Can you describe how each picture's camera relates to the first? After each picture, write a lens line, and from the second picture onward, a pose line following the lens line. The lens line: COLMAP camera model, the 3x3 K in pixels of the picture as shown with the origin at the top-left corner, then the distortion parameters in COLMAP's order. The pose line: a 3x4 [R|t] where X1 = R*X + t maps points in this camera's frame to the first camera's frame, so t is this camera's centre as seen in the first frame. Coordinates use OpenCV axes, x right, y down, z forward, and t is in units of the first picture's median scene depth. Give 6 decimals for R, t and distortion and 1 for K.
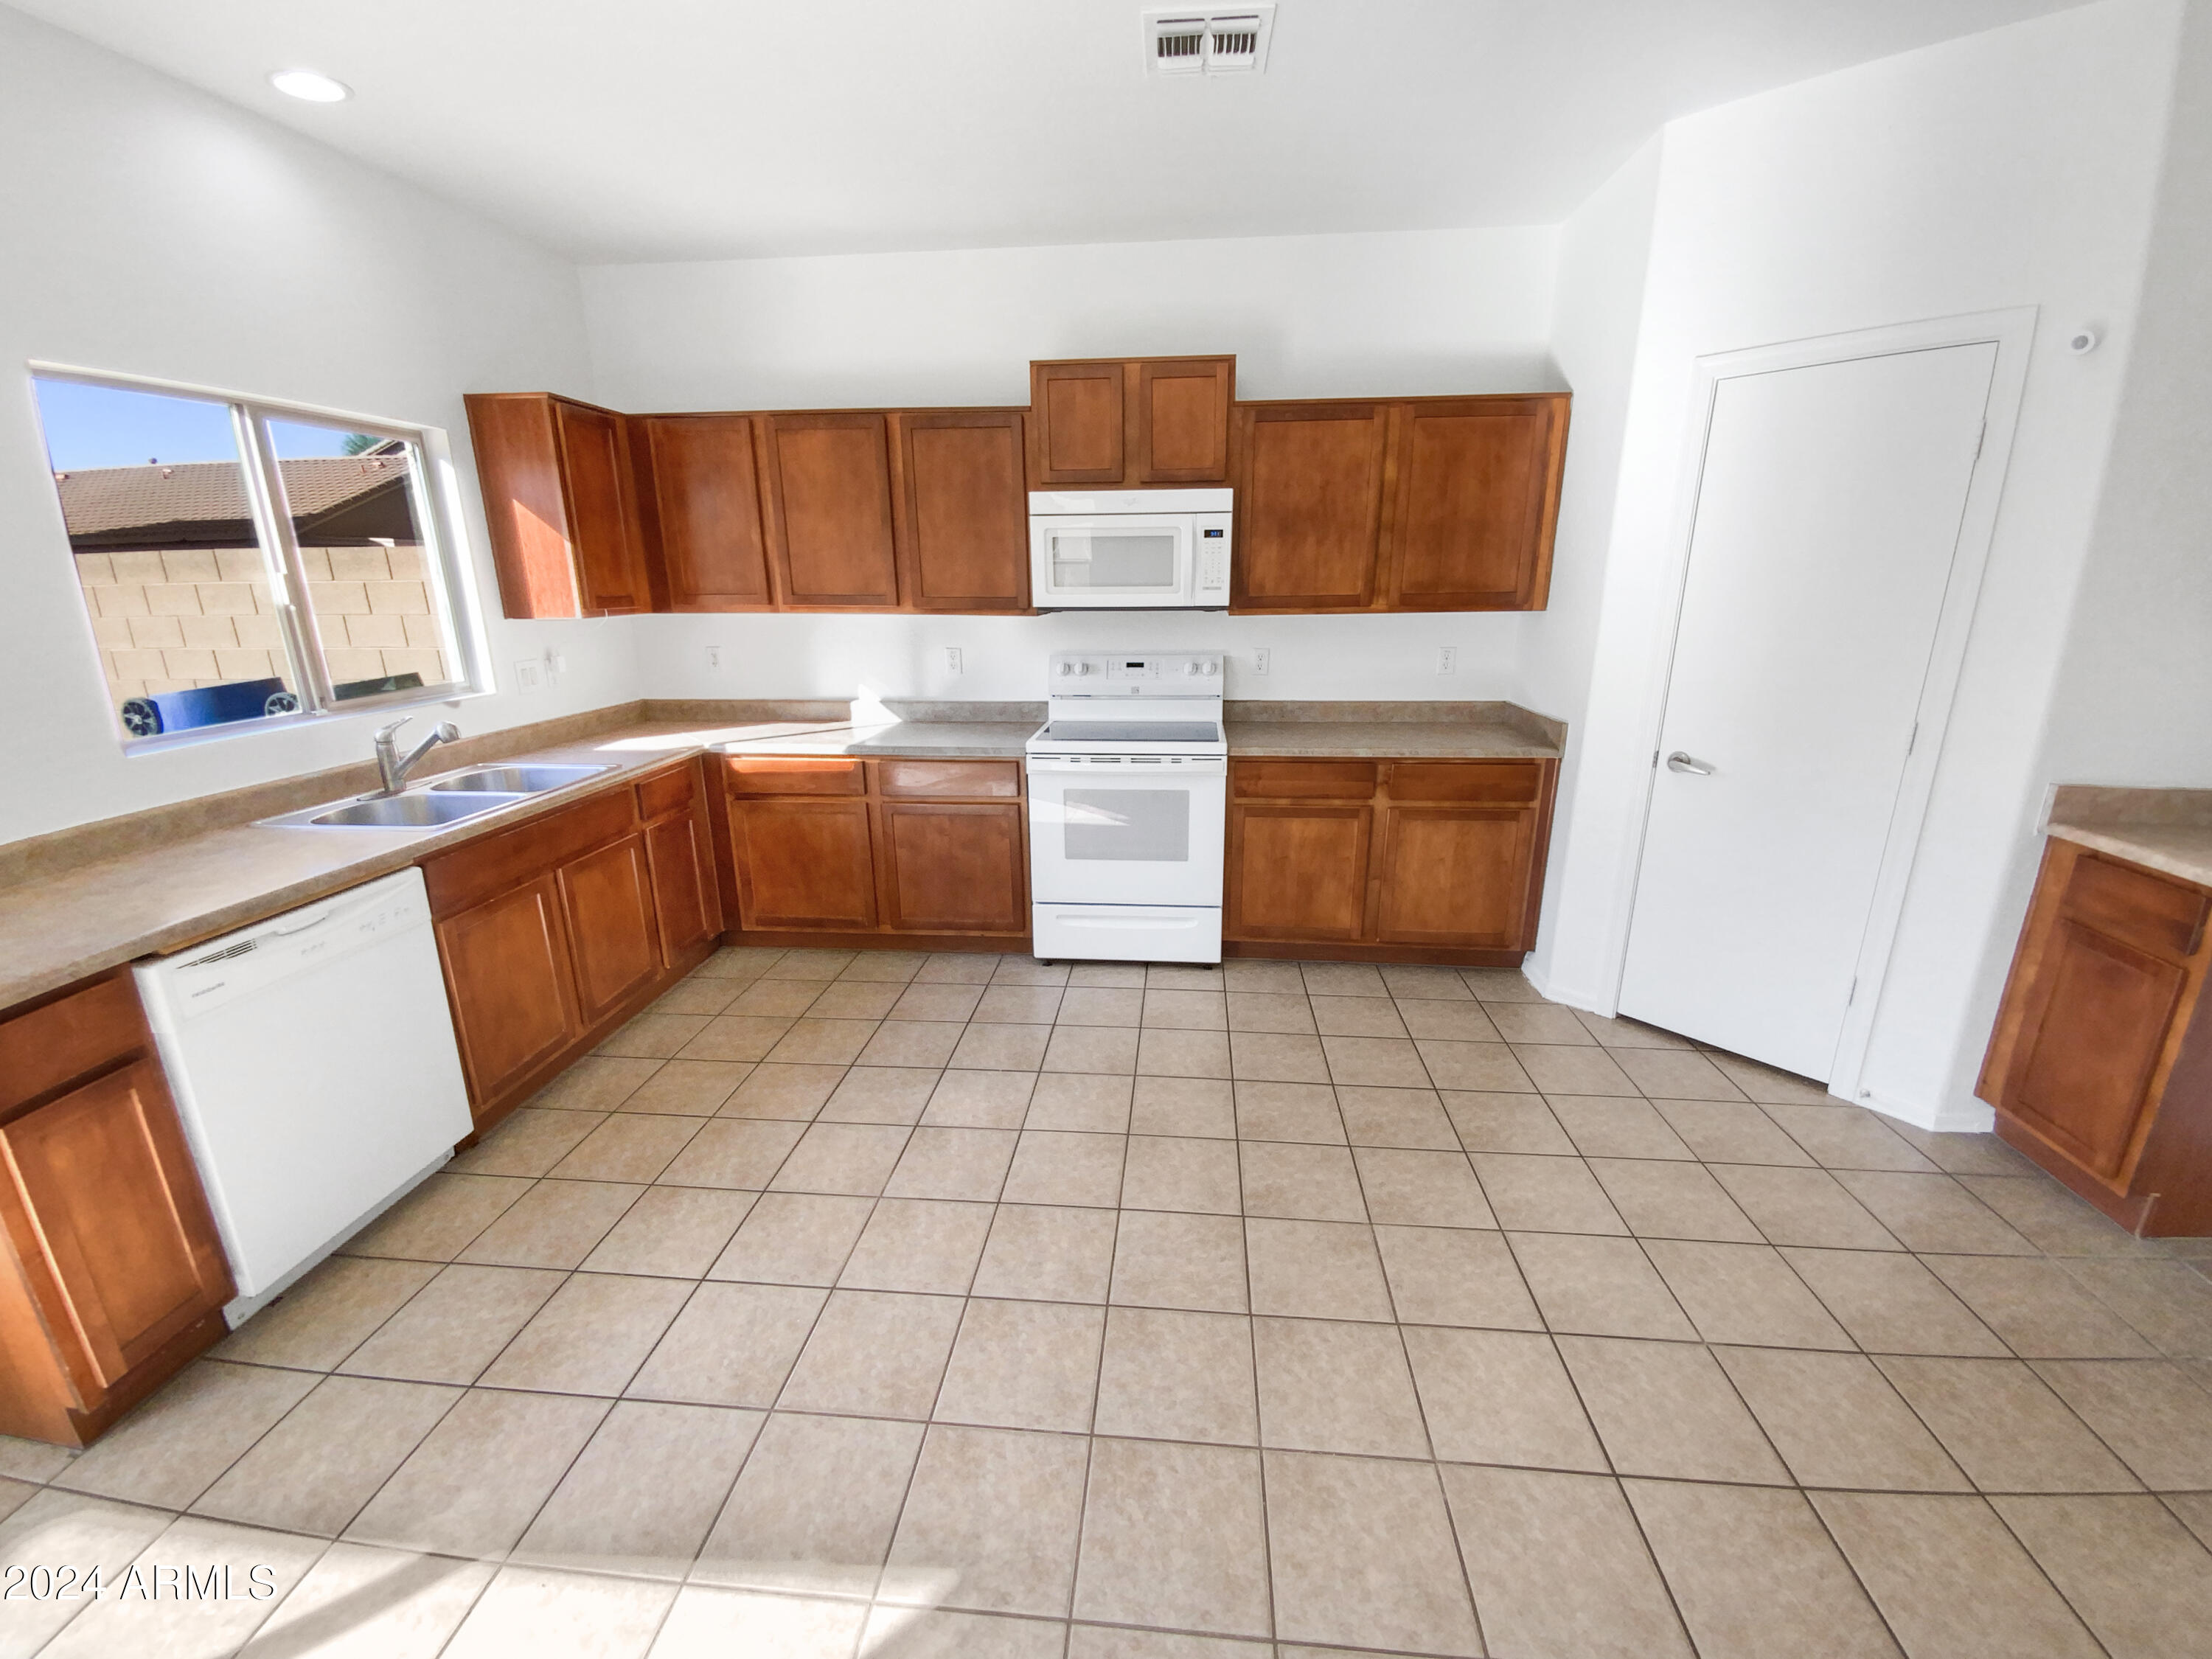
lens RADIAL K [[893.8, 0, 1111.3], [0, 893.8, 819.6], [0, 0, 1]] dist [0.024098, -0.019355]
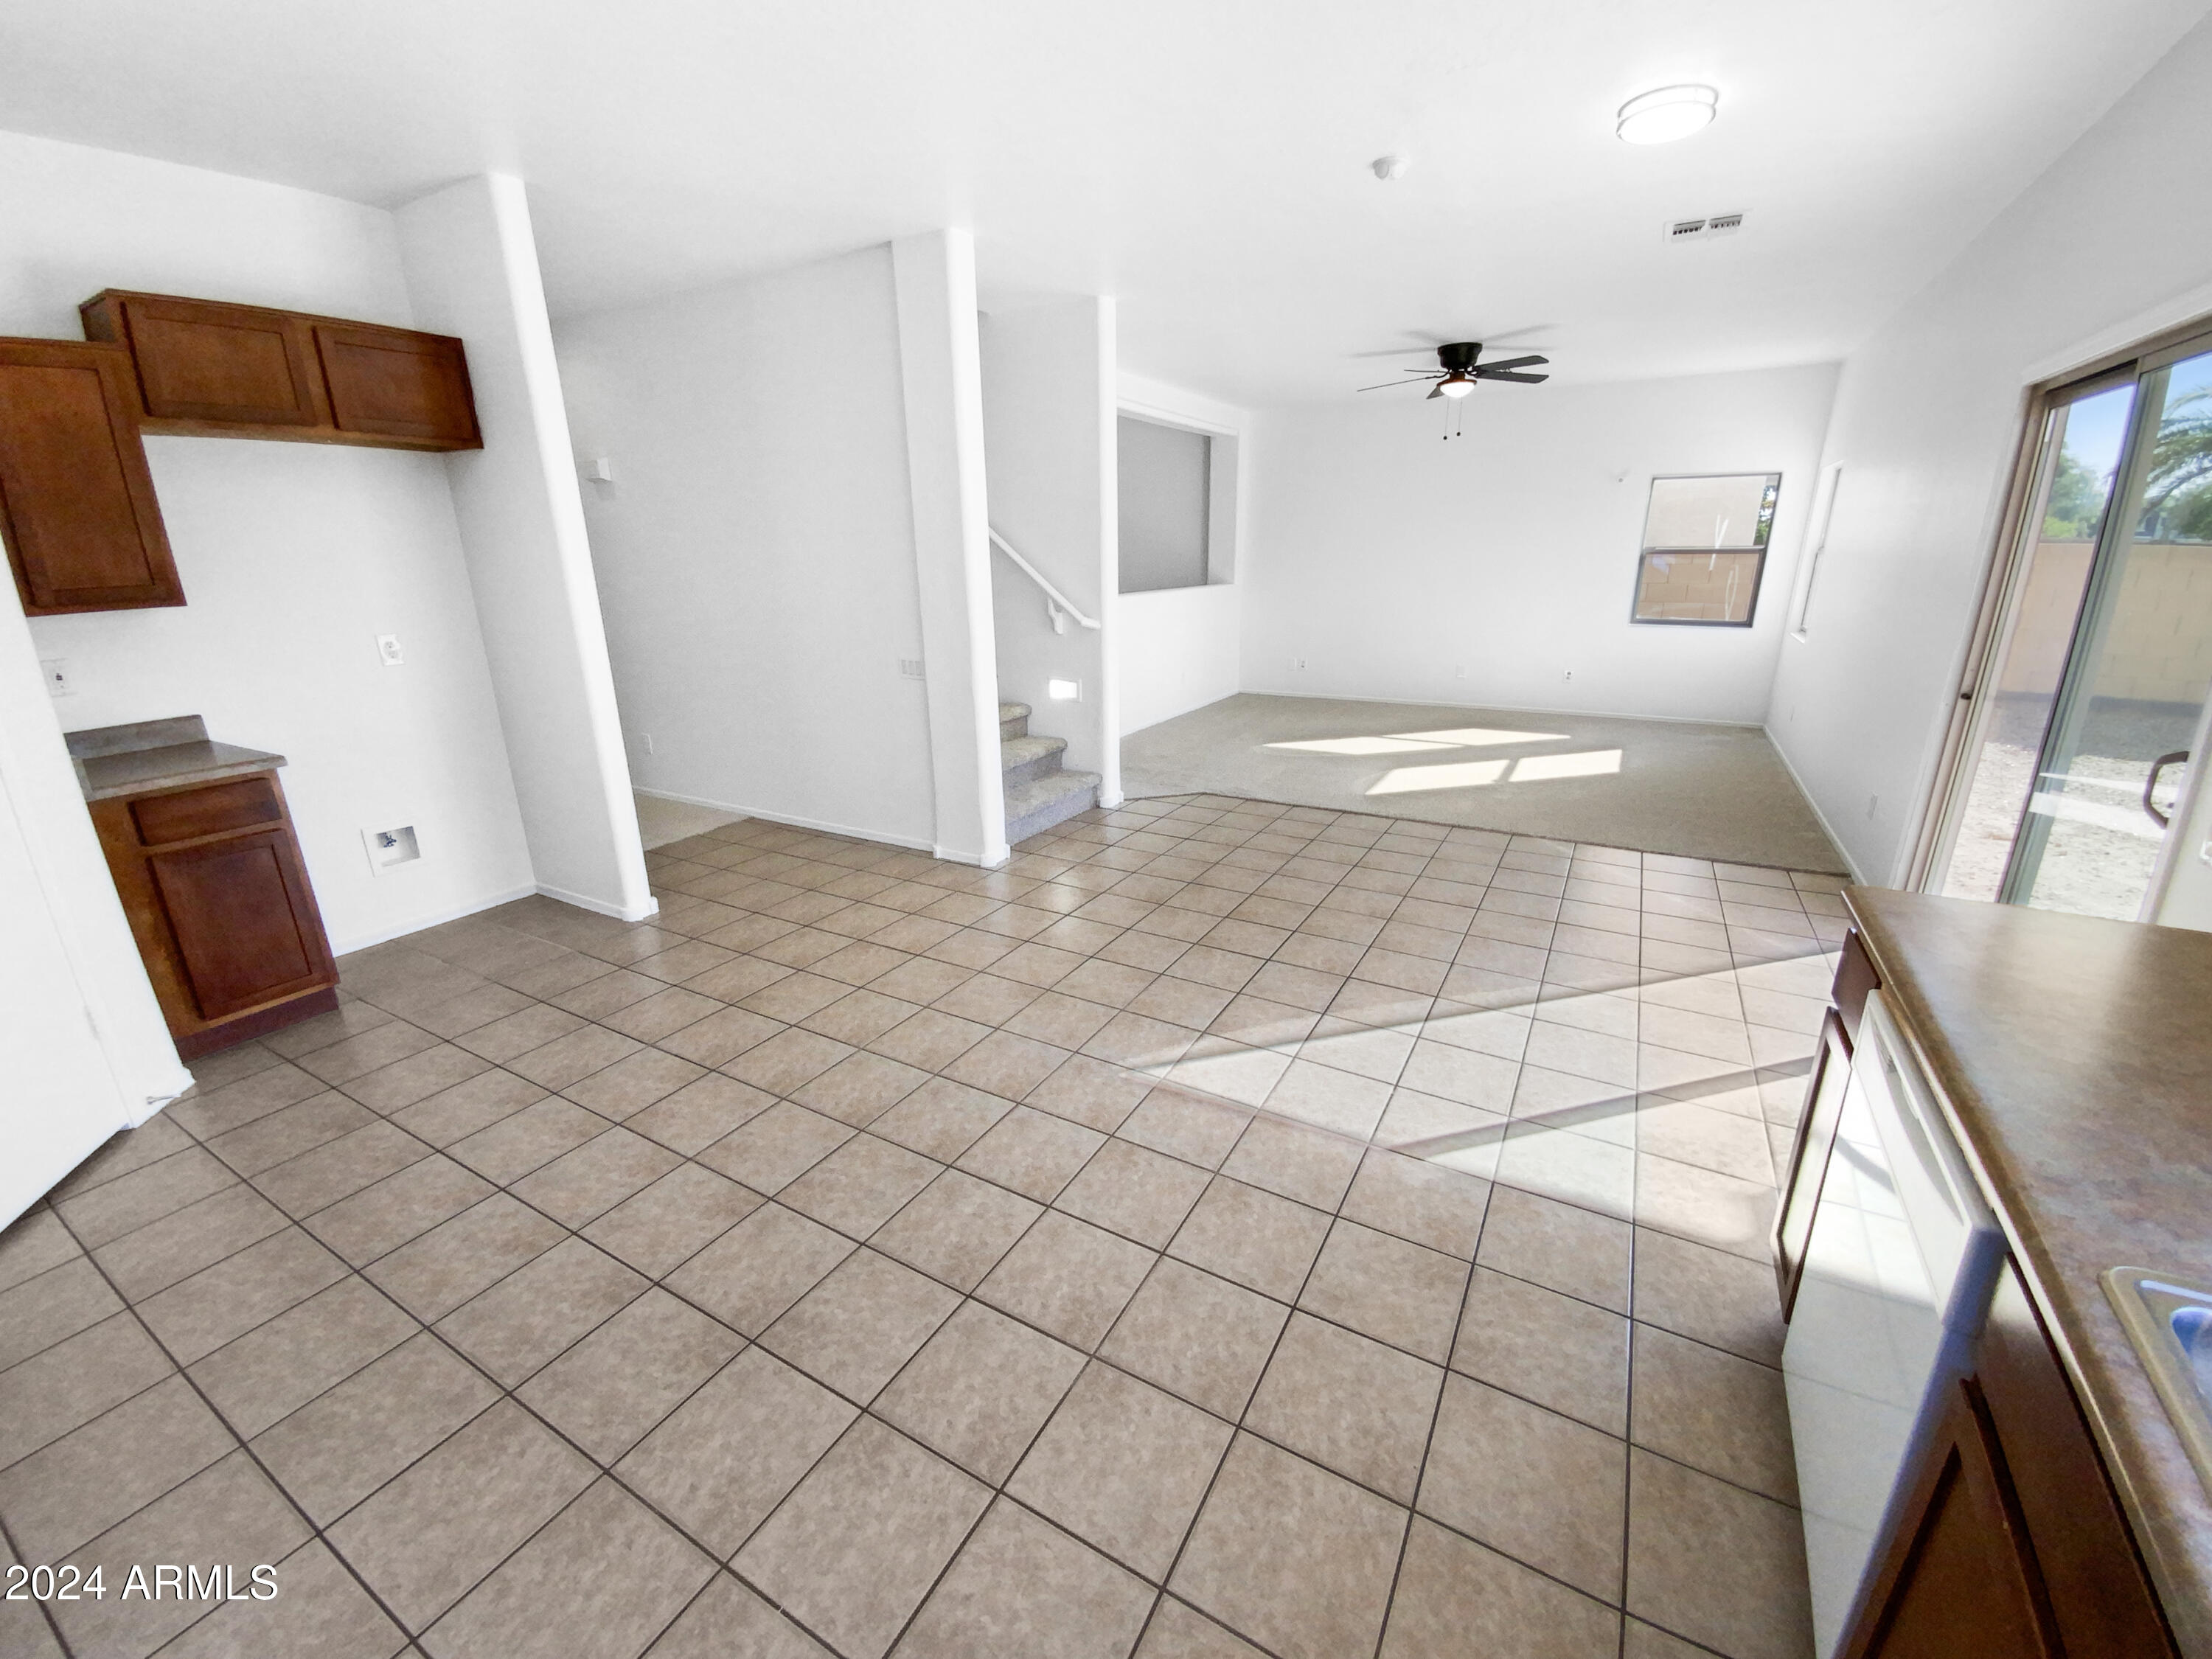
lens RADIAL K [[893.8, 0, 1111.3], [0, 893.8, 819.6], [0, 0, 1]] dist [0.024098, -0.019355]
pose [[-0.907448, -0.106960, 0.406322, -0.540756], [0.131726, 0.845878, 0.516855, -0.366447], [-0.398982, 0.522542, -0.753501, 1.347143]]
